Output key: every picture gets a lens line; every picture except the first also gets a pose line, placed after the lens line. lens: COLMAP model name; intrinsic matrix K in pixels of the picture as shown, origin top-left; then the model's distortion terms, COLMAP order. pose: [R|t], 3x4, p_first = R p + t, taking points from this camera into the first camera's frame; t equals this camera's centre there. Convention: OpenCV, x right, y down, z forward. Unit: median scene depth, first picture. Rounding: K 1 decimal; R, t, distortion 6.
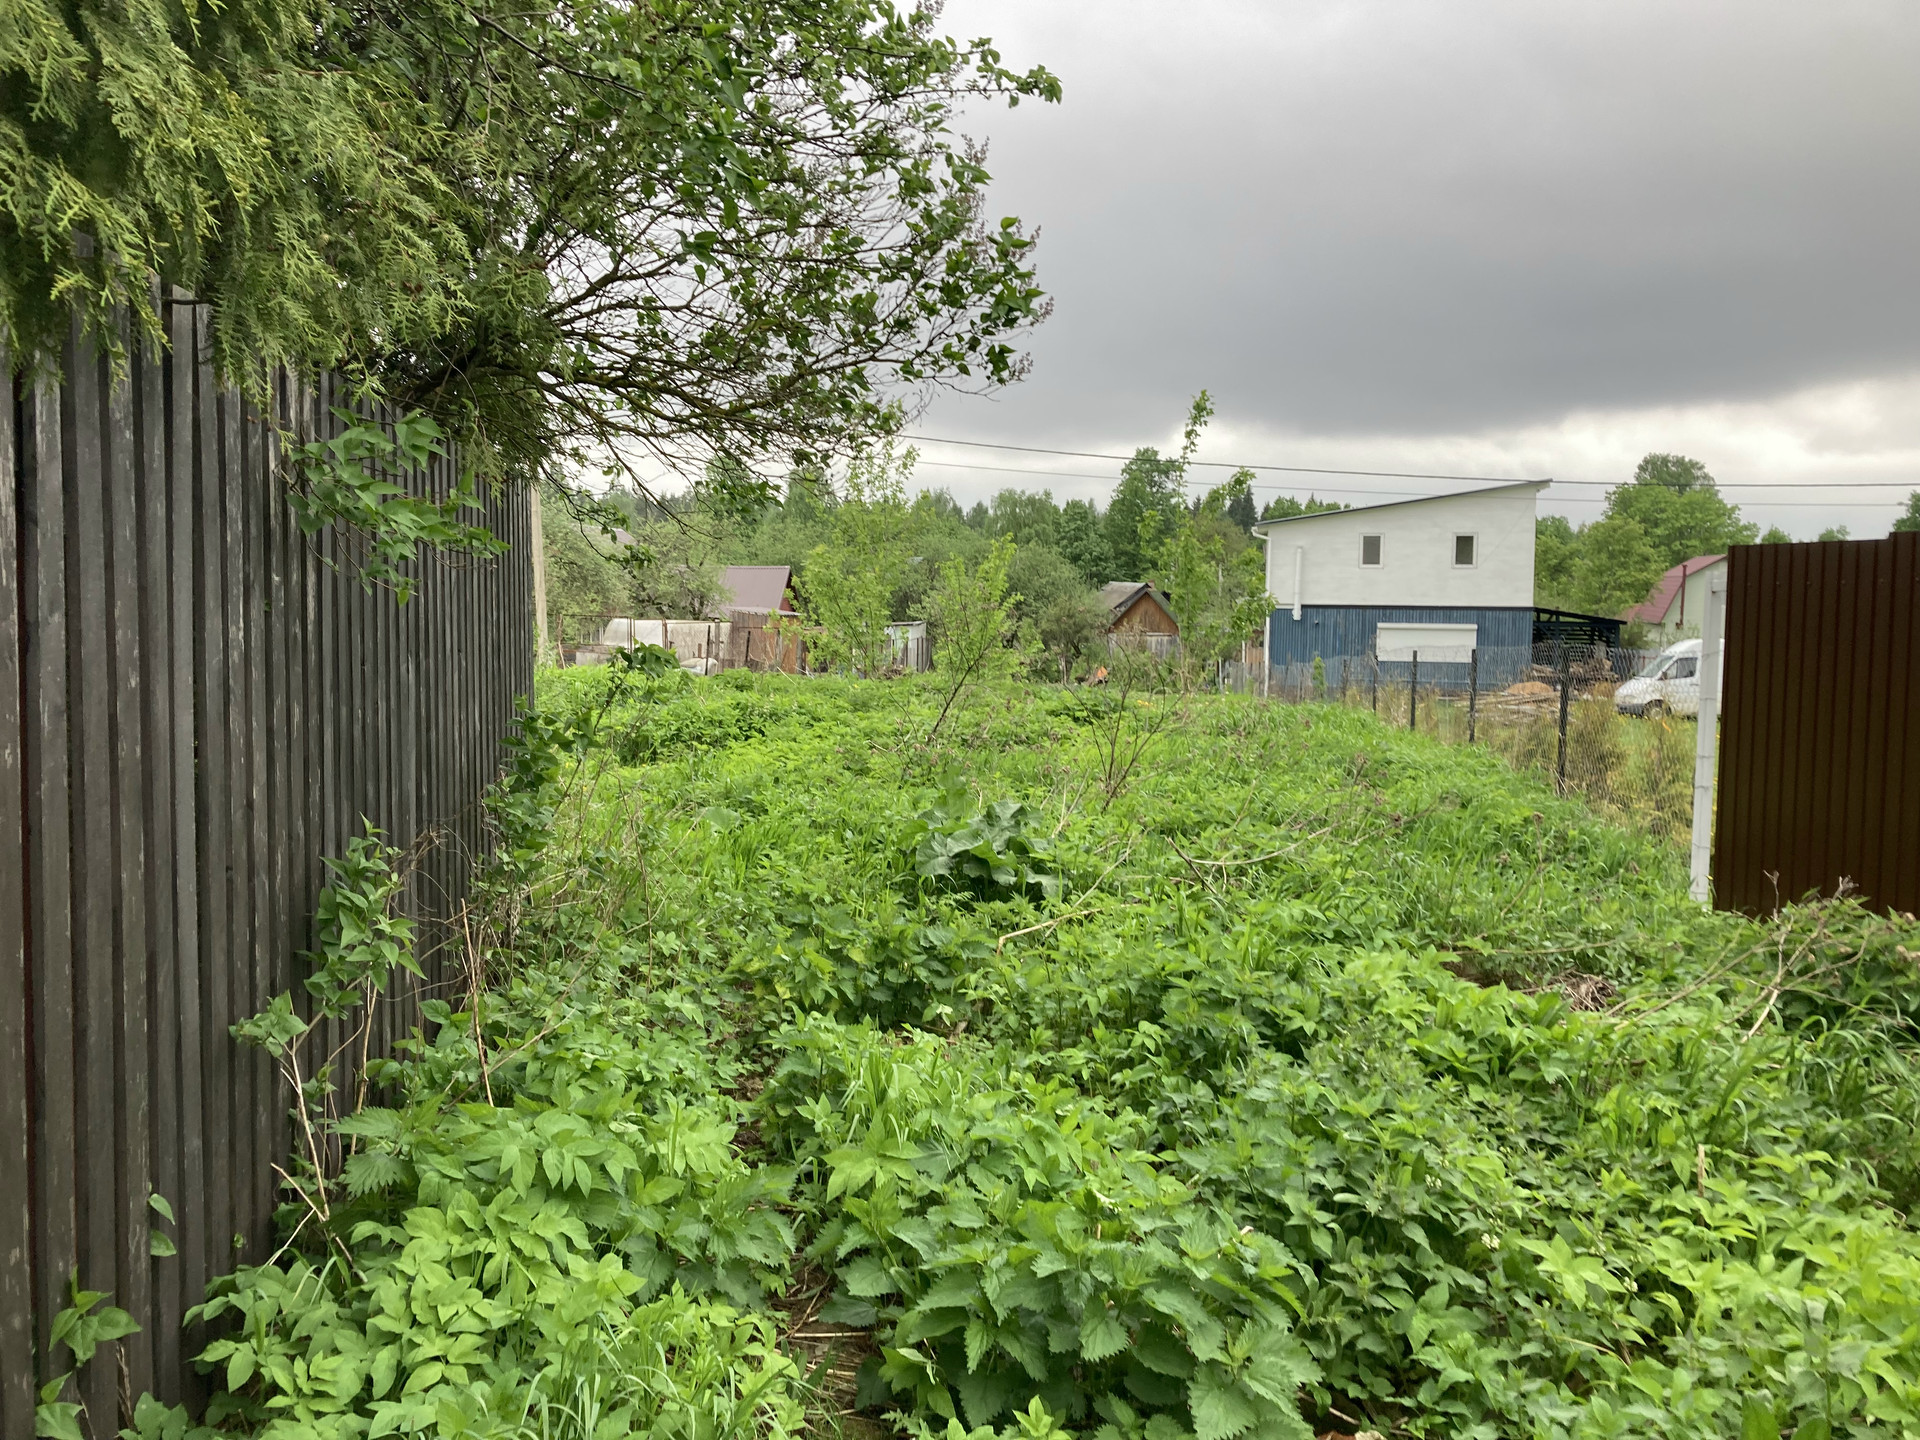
lens RADIAL K [[1560.3, 0, 952.1], [0, 1560.3, 726.3], [0, 0, 1]] dist [0.049611, -0.061785]
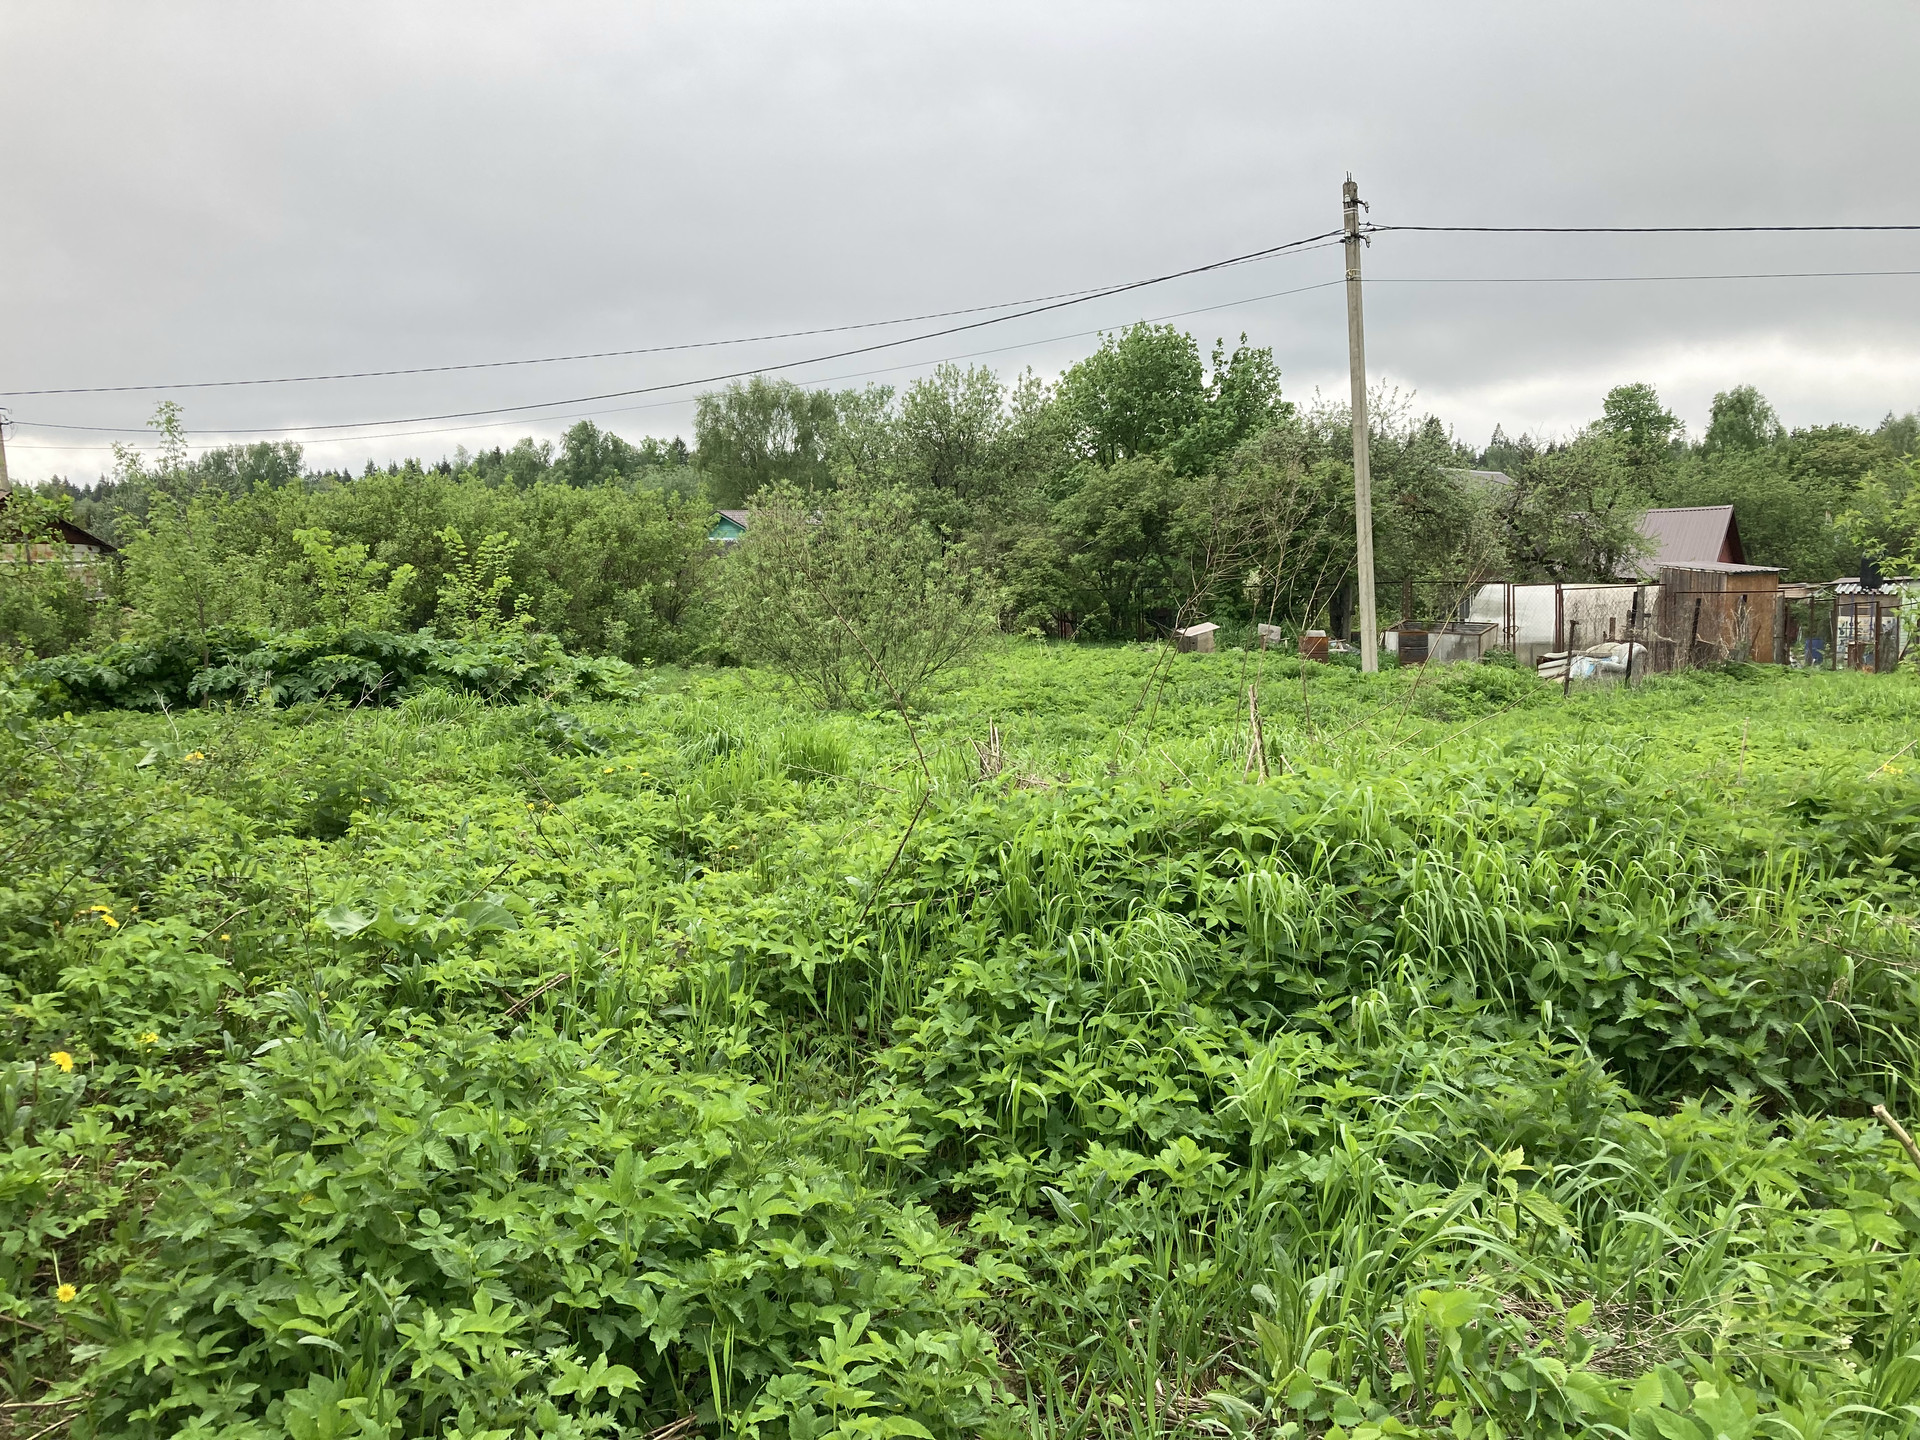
lens RADIAL K [[1560.3, 0, 959.4], [0, 1560.3, 711.1], [0, 0, 1]] dist [0.049611, -0.061785]
pose [[0.859389, 0.014548, -0.511115, -0.048882], [-0.007939, 0.999854, 0.015110, -0.017956], [0.511260, -0.008928, 0.859380, 0.232912]]
